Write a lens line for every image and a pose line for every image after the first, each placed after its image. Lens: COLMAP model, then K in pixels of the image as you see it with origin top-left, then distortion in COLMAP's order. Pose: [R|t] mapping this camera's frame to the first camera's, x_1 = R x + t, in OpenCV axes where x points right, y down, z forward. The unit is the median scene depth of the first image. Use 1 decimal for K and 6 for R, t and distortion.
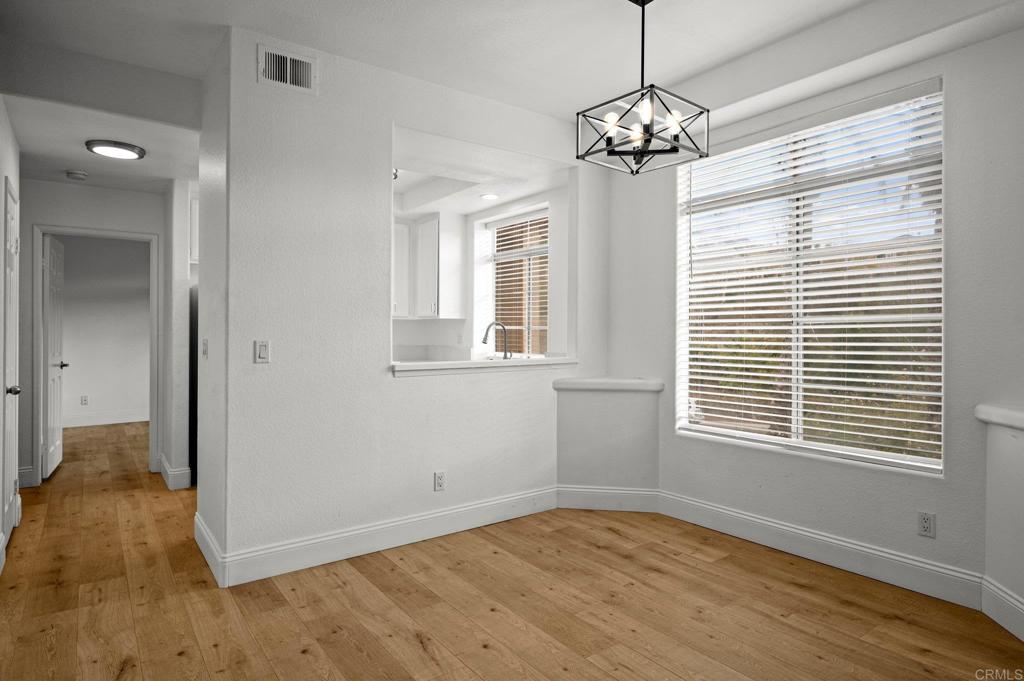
lens RADIAL K [[578.6, 0, 511.0], [0, 578.6, 334.2], [0, 0, 1]] dist [-0.001405, -0.000926]
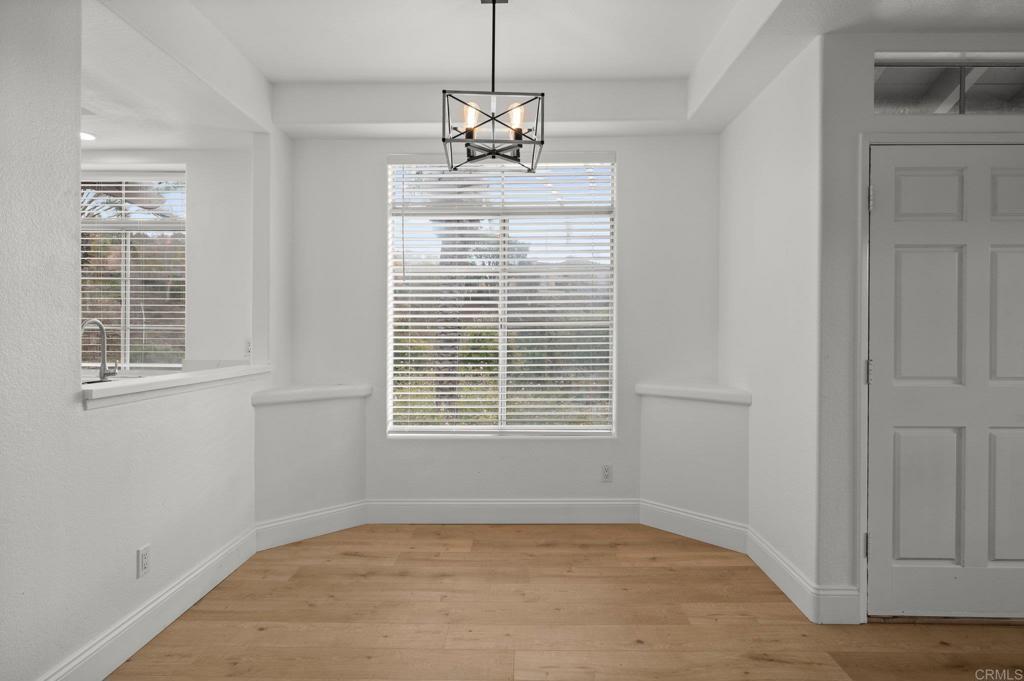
lens RADIAL K [[562.9, 0, 511.0], [0, 562.9, 338.4], [0, 0, 1]] dist [-0.002038, -0.001445]
pose [[0.605252, -0.007335, 0.796000, -0.399274], [0.001662, 0.999967, 0.007951, -0.003637], [-0.796032, -0.003490, 0.605245, 0.297614]]
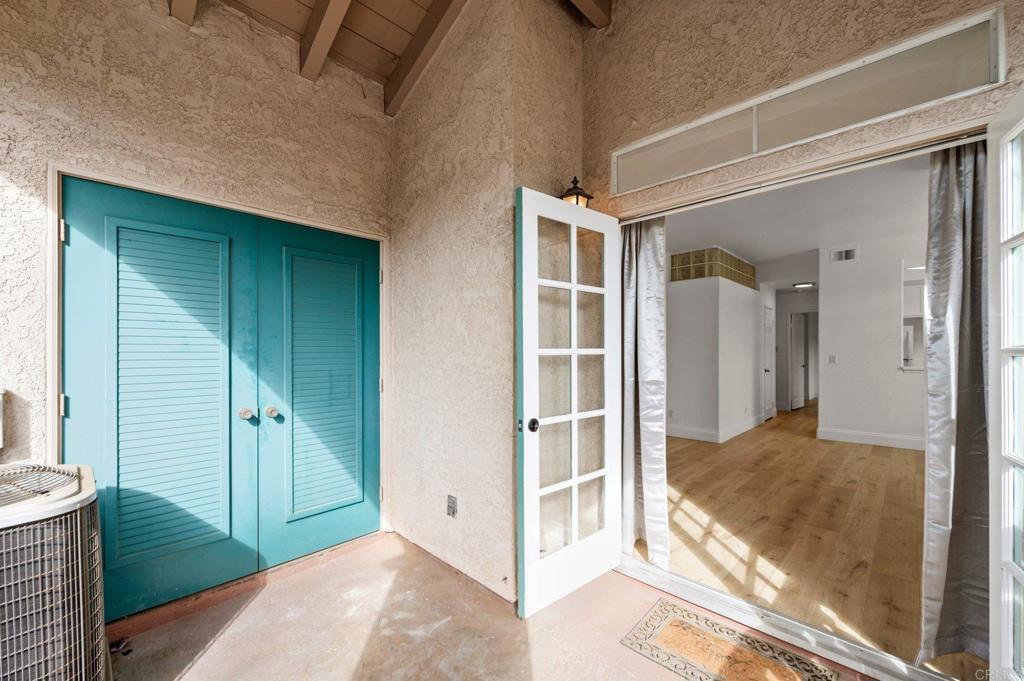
lens RADIAL K [[410.0, 0, 507.0], [0, 410.0, 351.8], [0, 0, 1]] dist [0.000198, -0.000047]
pose [[0.160344, -0.003247, -0.987056, 1.121724], [0.002449, 0.999993, -0.002892, -0.005119], [0.987058, -0.001954, 0.160351, -0.771660]]
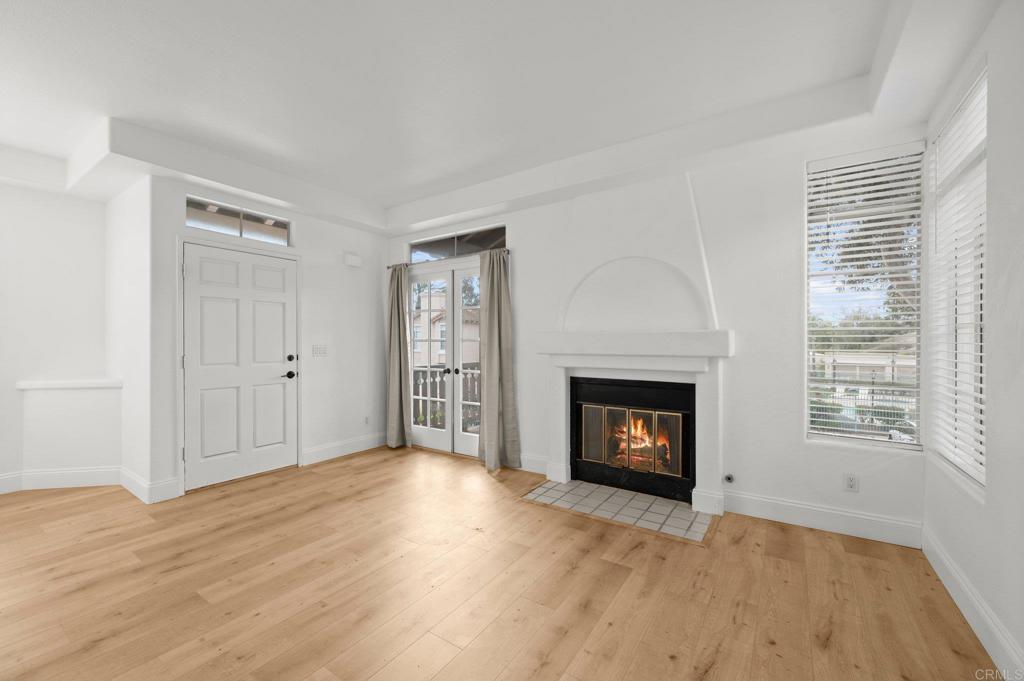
lens RADIAL K [[408.1, 0, 513.2], [0, 408.1, 343.5], [0, 0, 1]] dist [-0.000640, -0.000242]
pose [[-0.344697, -0.004070, 0.938705, -0.752685], [0.004414, 0.999973, 0.005957, -0.001468], [-0.938704, 0.006197, -0.344669, -0.041104]]
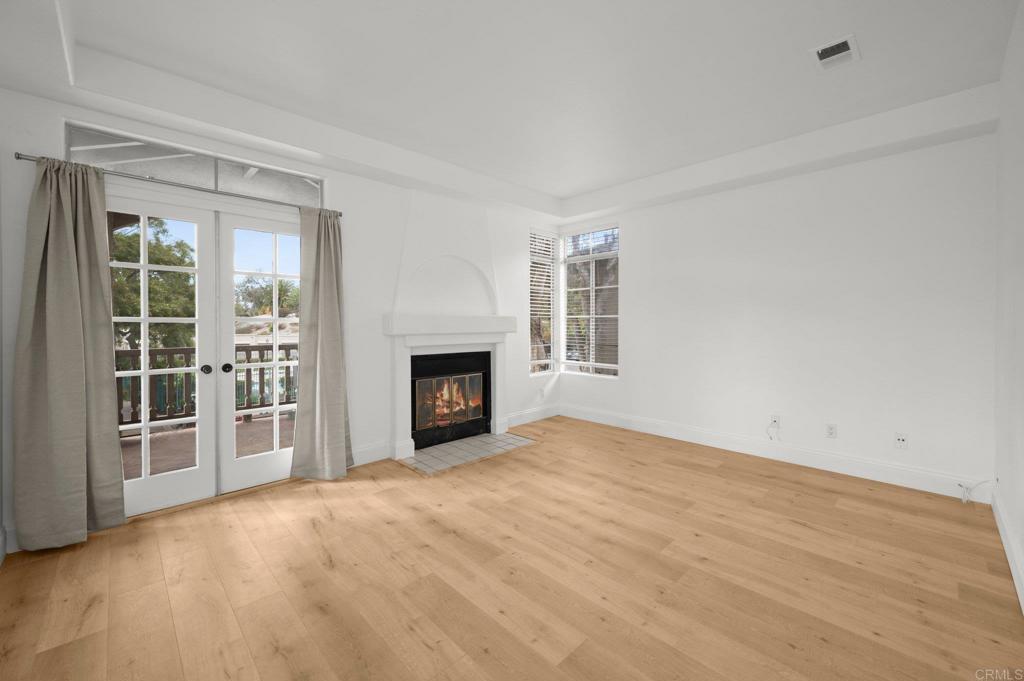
lens RADIAL K [[411.3, 0, 503.8], [0, 411.3, 328.6], [0, 0, 1]] dist [0.000001, 0.000131]
pose [[-0.992026, 0.001950, -0.126017, 0.096402], [-0.000318, 0.999838, 0.017969, -0.003756], [0.126032, 0.017866, -0.991865, 0.628625]]
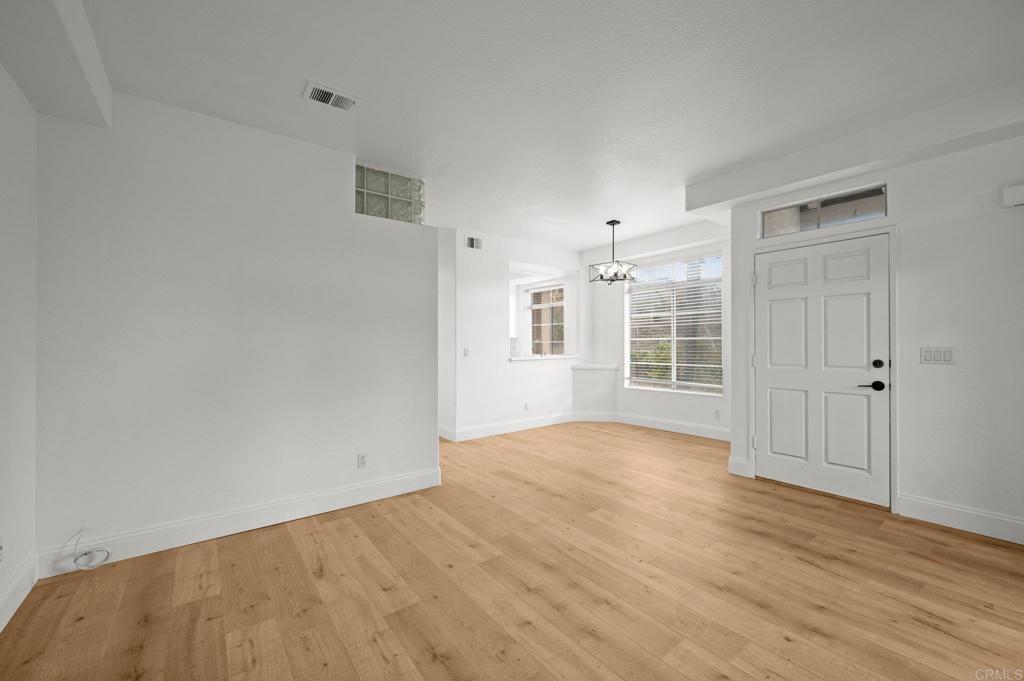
lens RADIAL K [[408.1, 0, 513.2], [0, 408.1, 343.5], [0, 0, 1]] dist [-0.000640, -0.000242]
pose [[0.999563, -0.007073, 0.028714, -0.241070], [0.007181, 0.999968, -0.003657, -0.002369], [-0.028687, 0.003862, 0.999581, -0.730479]]
